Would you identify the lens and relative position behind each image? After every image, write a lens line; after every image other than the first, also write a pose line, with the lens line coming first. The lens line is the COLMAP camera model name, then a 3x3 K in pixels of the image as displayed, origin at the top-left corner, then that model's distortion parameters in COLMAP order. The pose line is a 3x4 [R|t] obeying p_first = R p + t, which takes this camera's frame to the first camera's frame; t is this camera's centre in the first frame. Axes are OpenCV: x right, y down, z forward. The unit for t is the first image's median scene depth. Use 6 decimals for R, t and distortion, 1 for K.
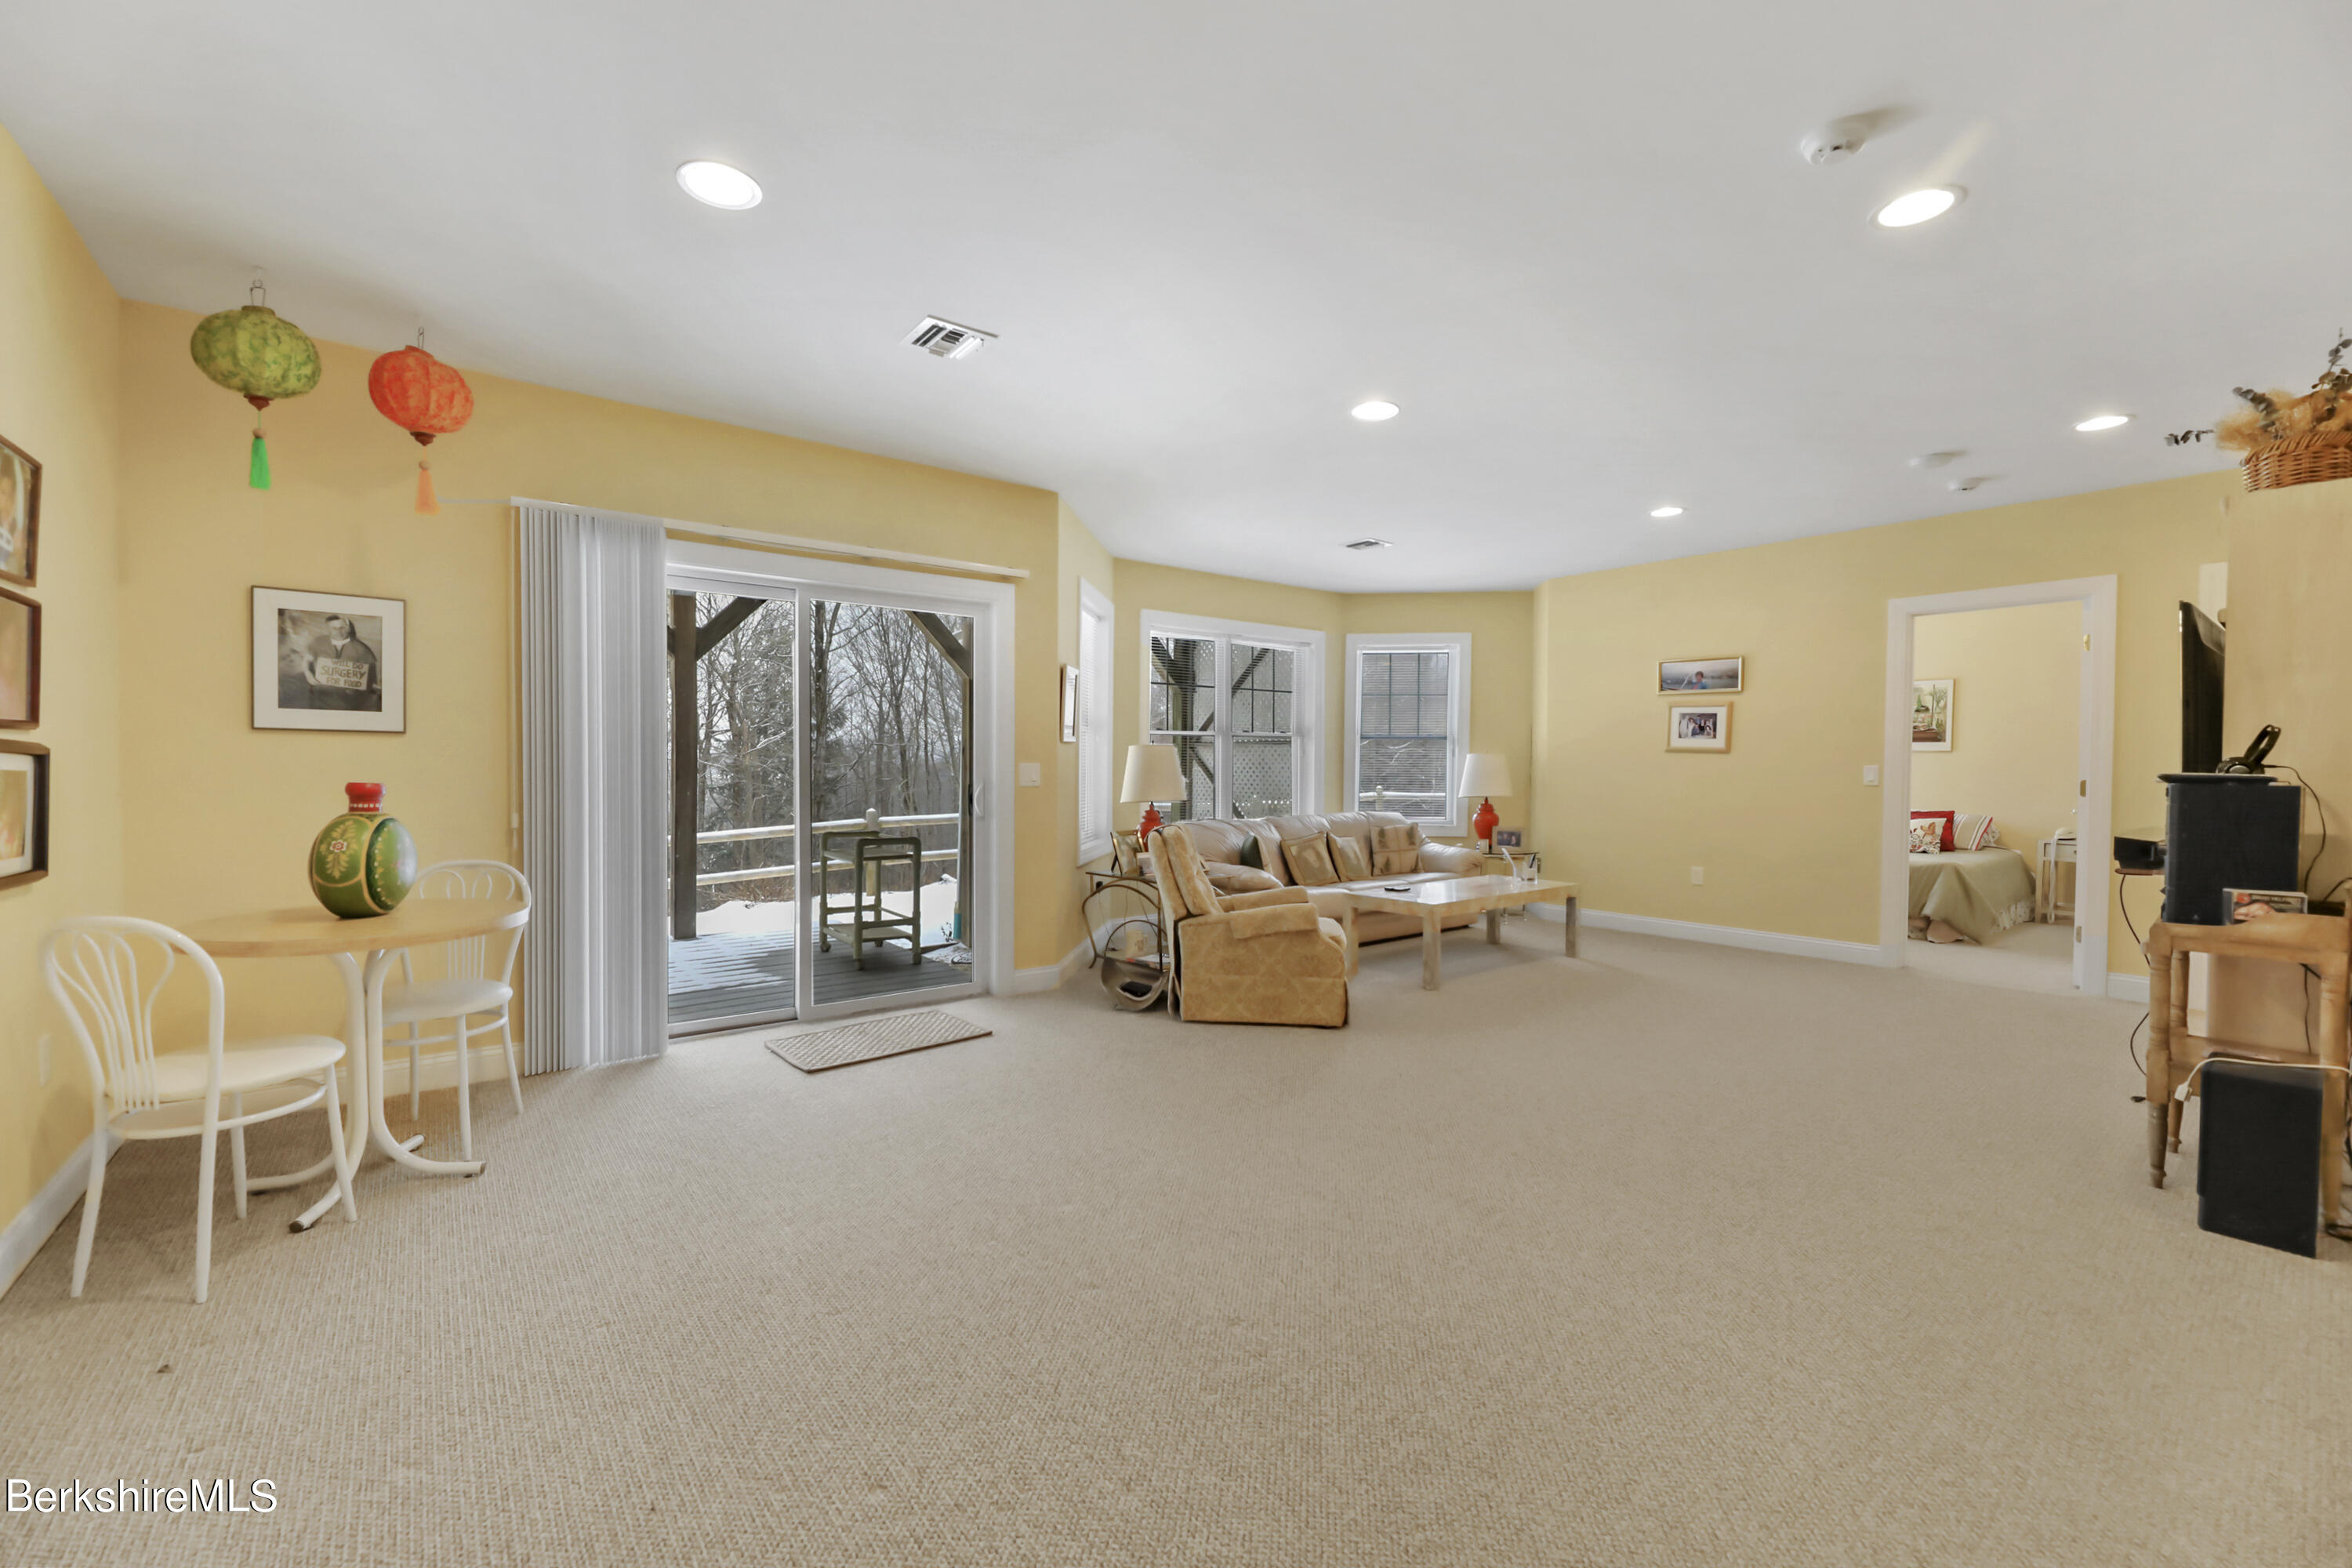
lens RADIAL K [[973.5, 0, 1172.9], [0, 973.5, 754.5], [0, 0, 1]] dist [0.003052, -0.005176]
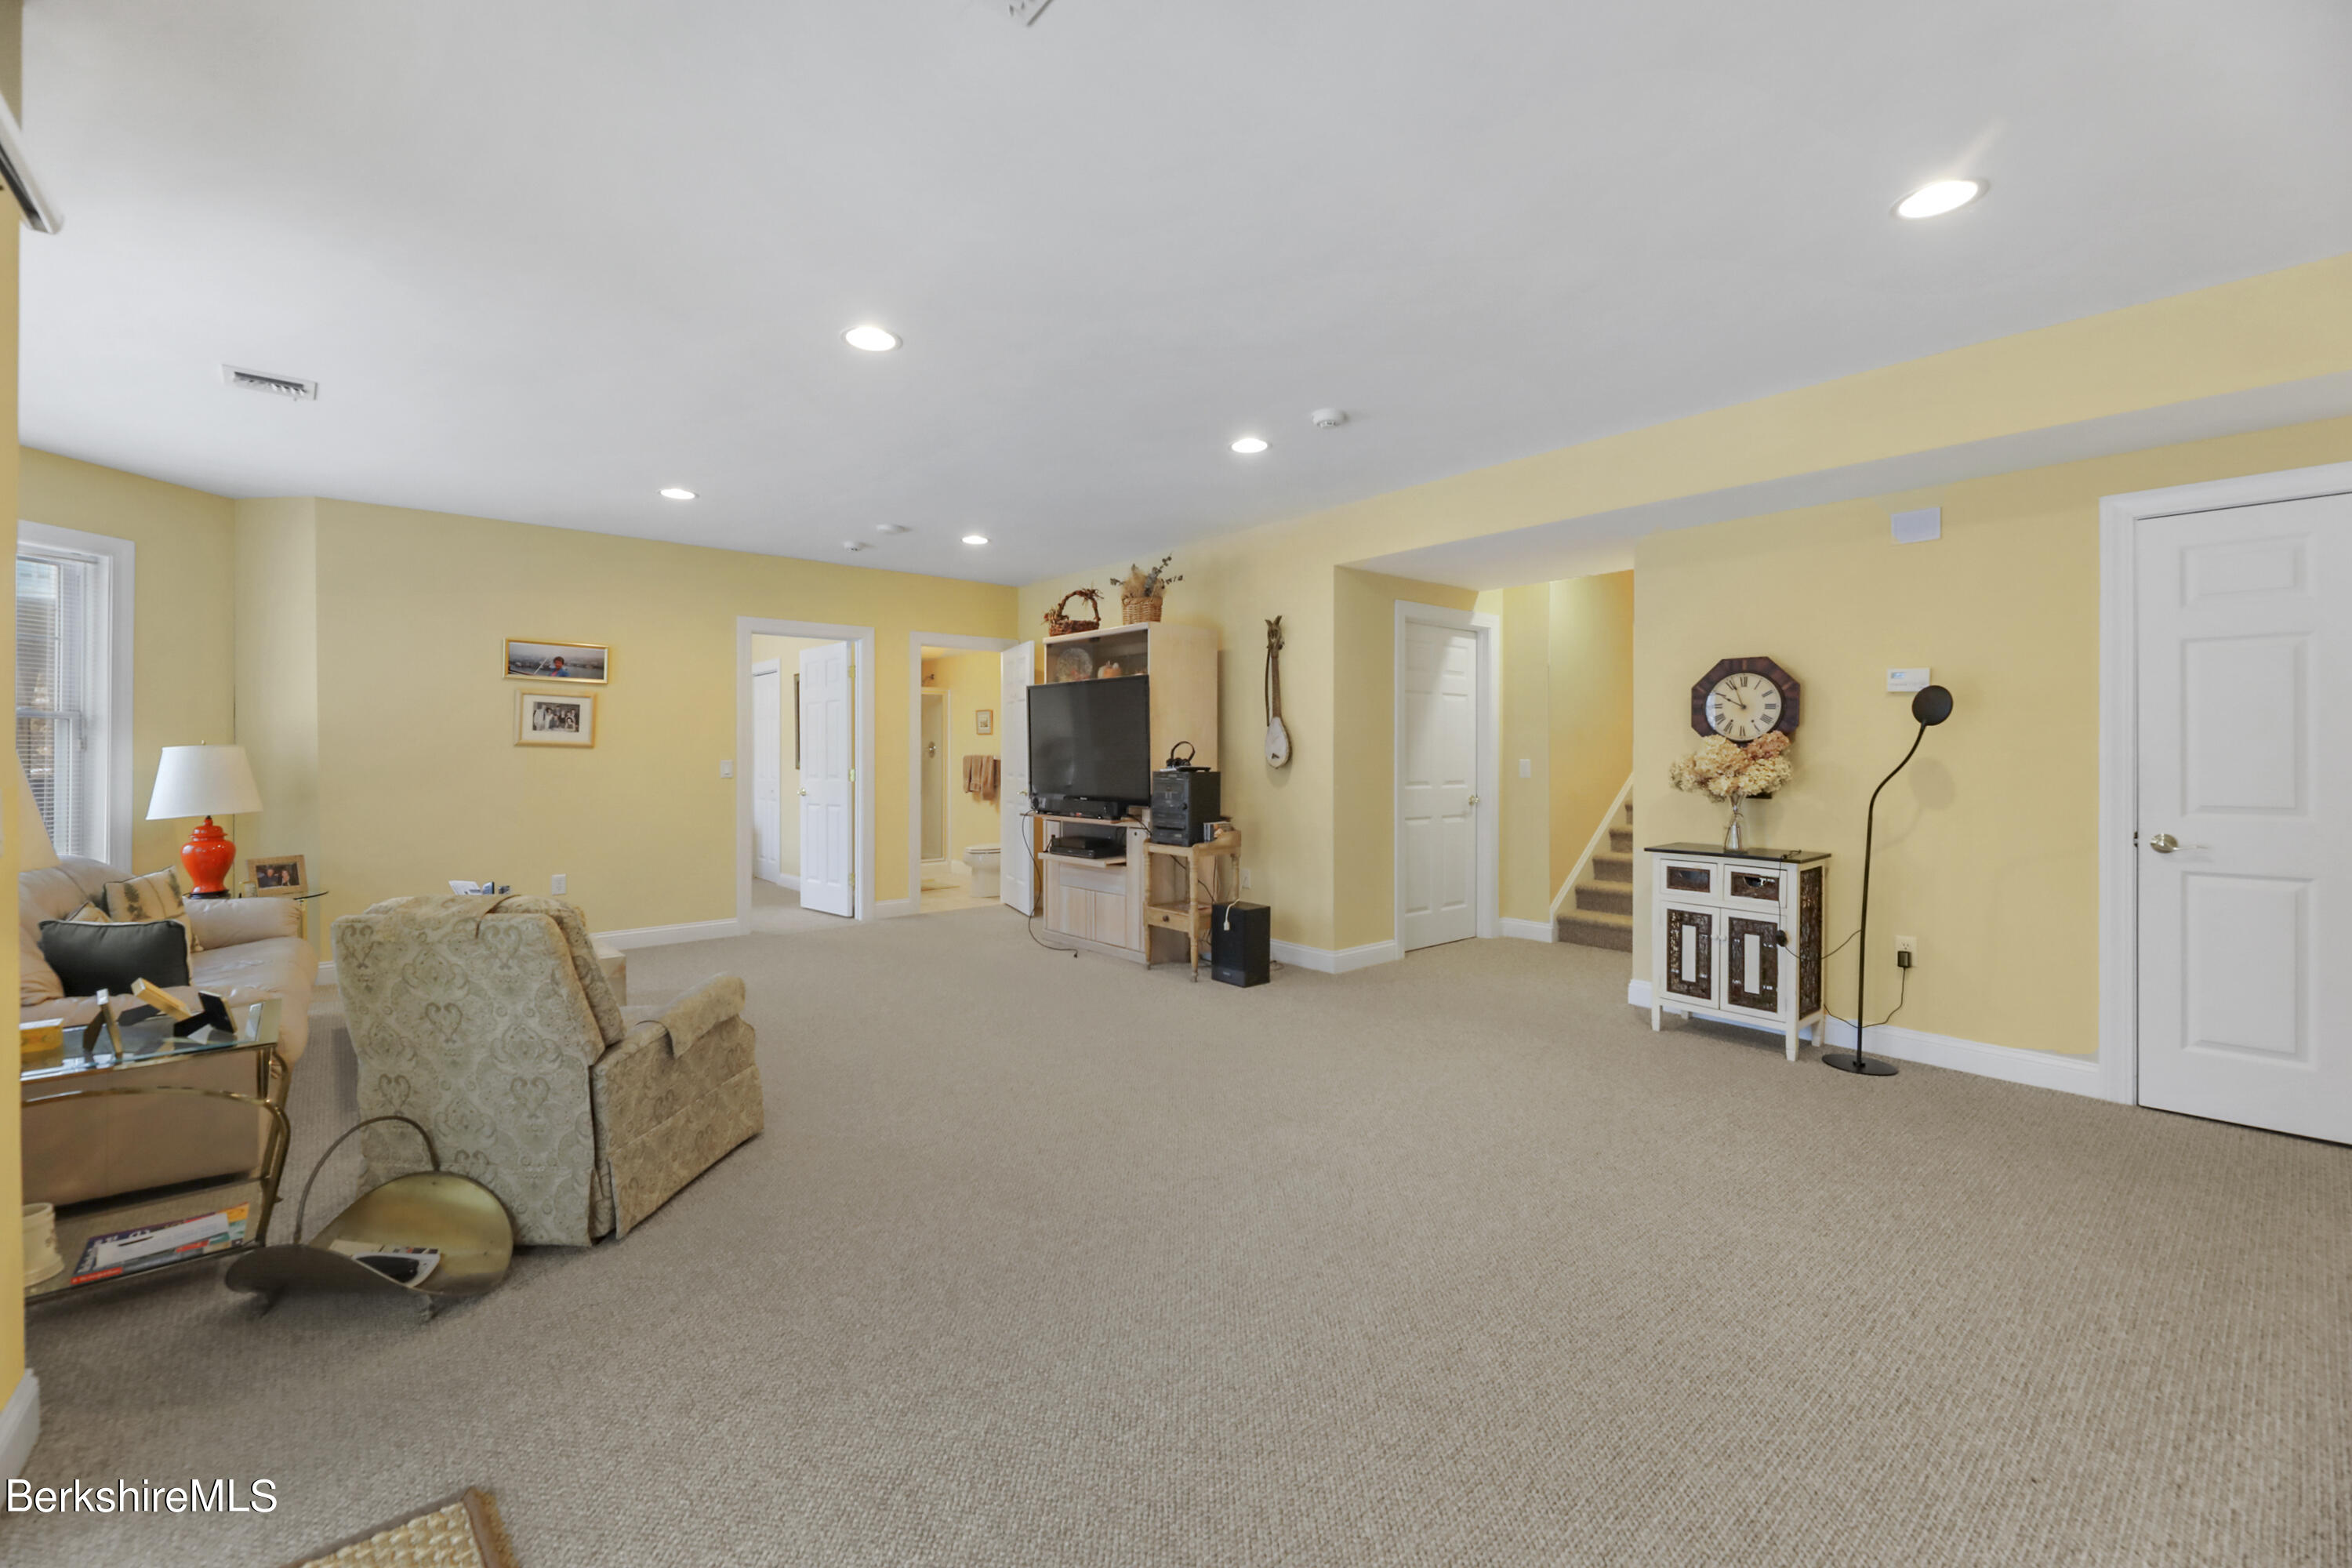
lens RADIAL K [[973.5, 0, 1172.9], [0, 973.5, 754.5], [0, 0, 1]] dist [0.003052, -0.005176]
pose [[-0.020538, -0.009868, 0.999740, -0.556544], [-0.010788, 0.999895, 0.009648, -0.014982], [-0.999731, -0.010587, -0.020642, 0.684470]]
